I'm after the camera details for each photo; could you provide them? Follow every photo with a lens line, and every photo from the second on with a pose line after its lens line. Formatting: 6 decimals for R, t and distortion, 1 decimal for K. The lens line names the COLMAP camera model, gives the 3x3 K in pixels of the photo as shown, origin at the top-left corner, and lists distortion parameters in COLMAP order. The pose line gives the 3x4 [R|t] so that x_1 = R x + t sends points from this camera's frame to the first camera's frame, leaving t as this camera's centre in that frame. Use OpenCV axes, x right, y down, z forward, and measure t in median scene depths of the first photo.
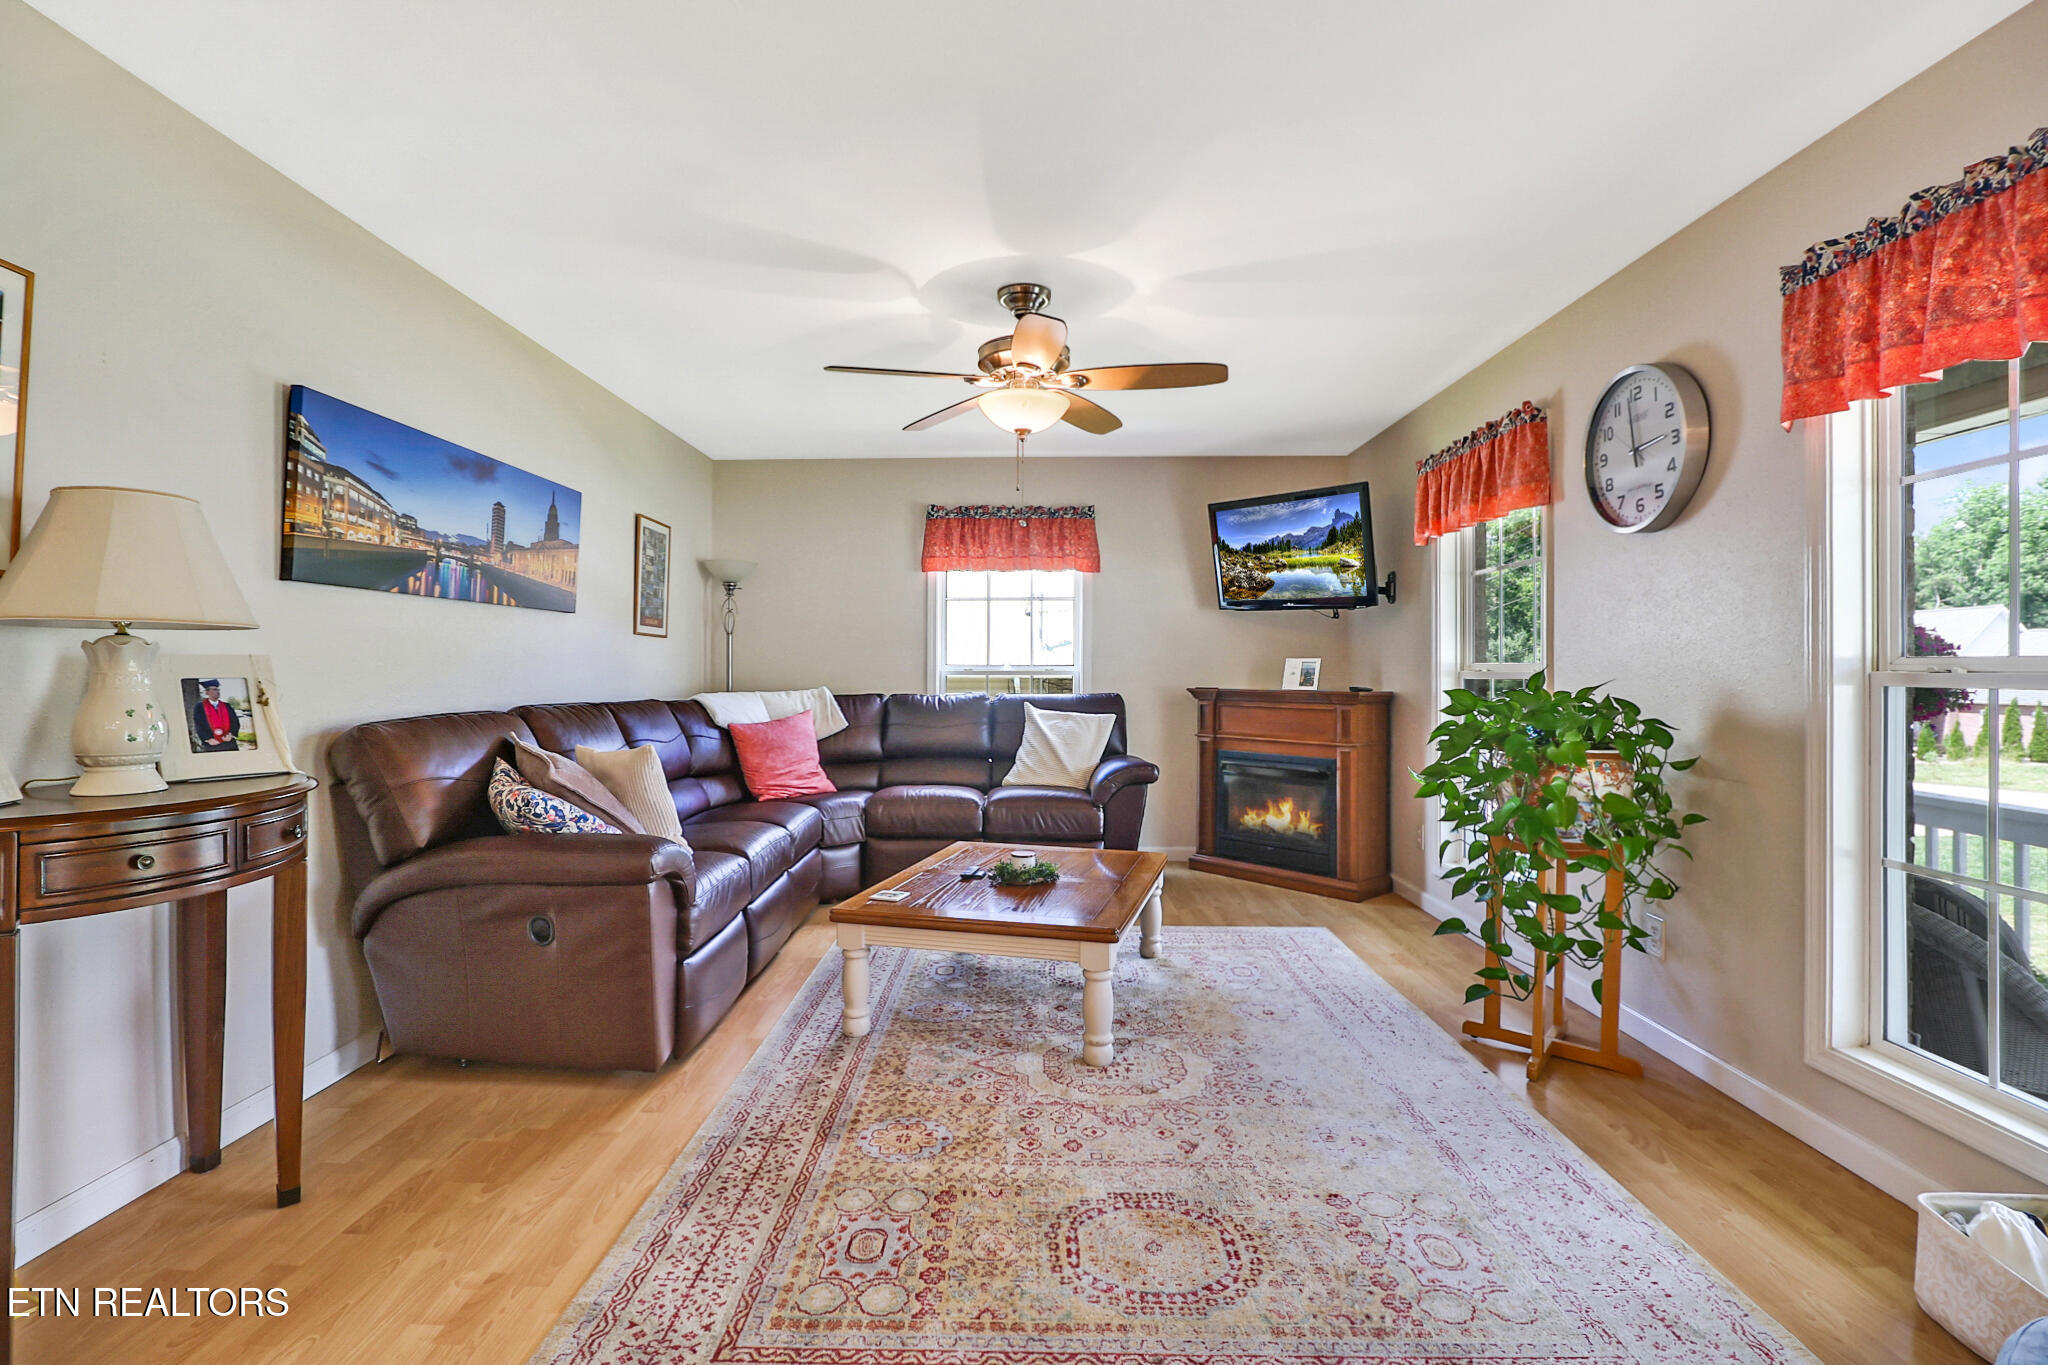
lens RADIAL K [[936.6, 0, 1008.8], [0, 936.6, 651.4], [0, 0, 1]] dist [-0.001183, -0.007094]
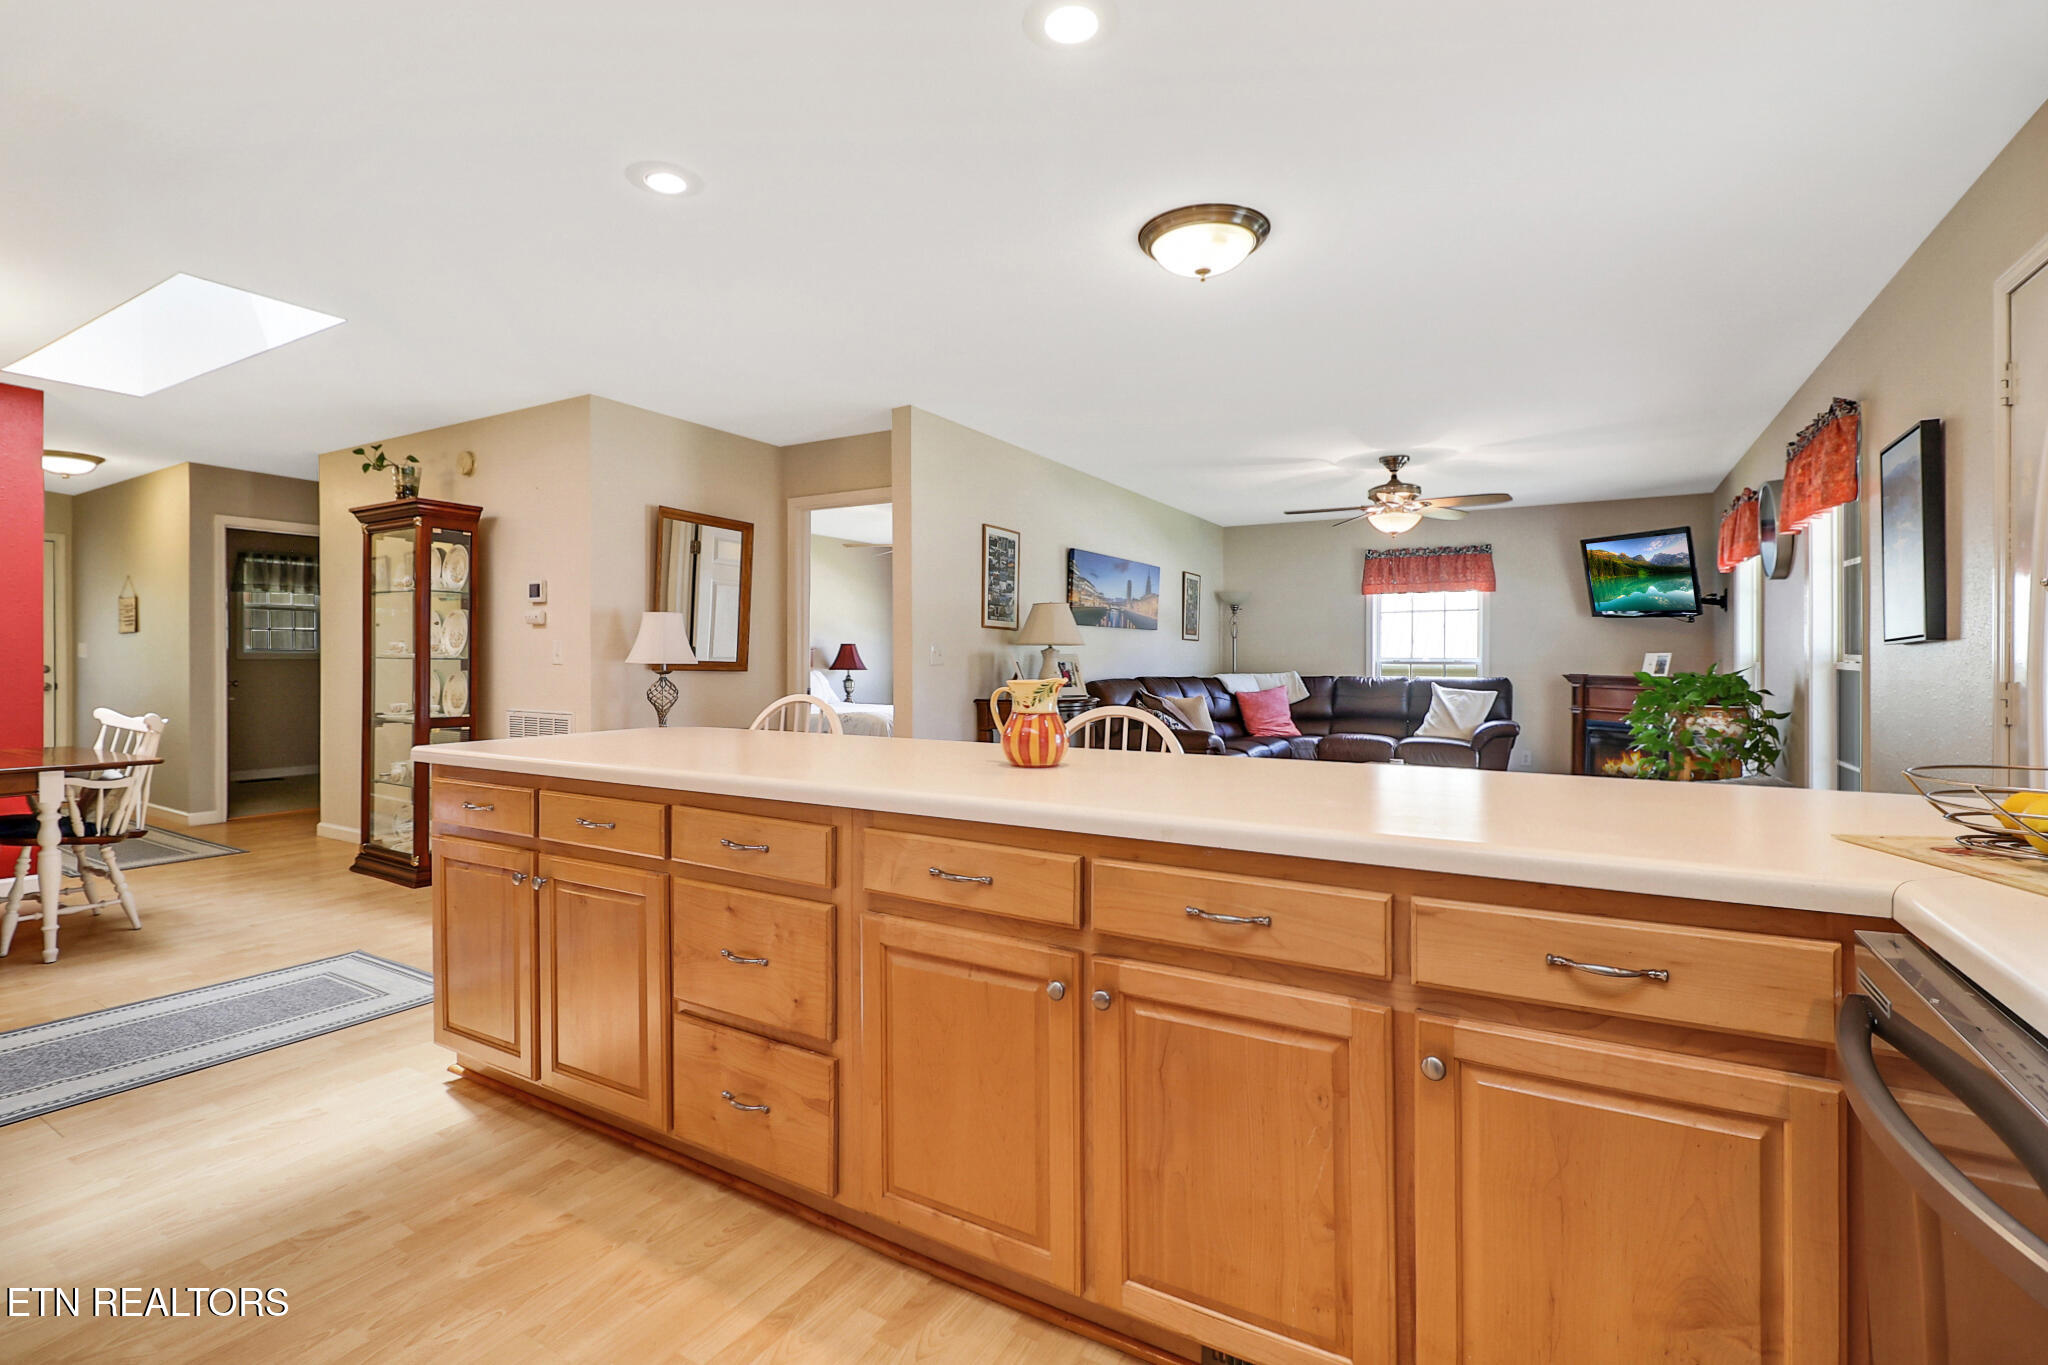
lens RADIAL K [[936.6, 0, 1008.8], [0, 936.6, 651.4], [0, 0, 1]] dist [-0.001183, -0.007094]
pose [[0.870067, -0.001146, -0.492932, 0.170978], [0.005844, 0.999951, 0.007989, -0.011408], [0.492898, -0.009832, 0.870031, -0.642557]]
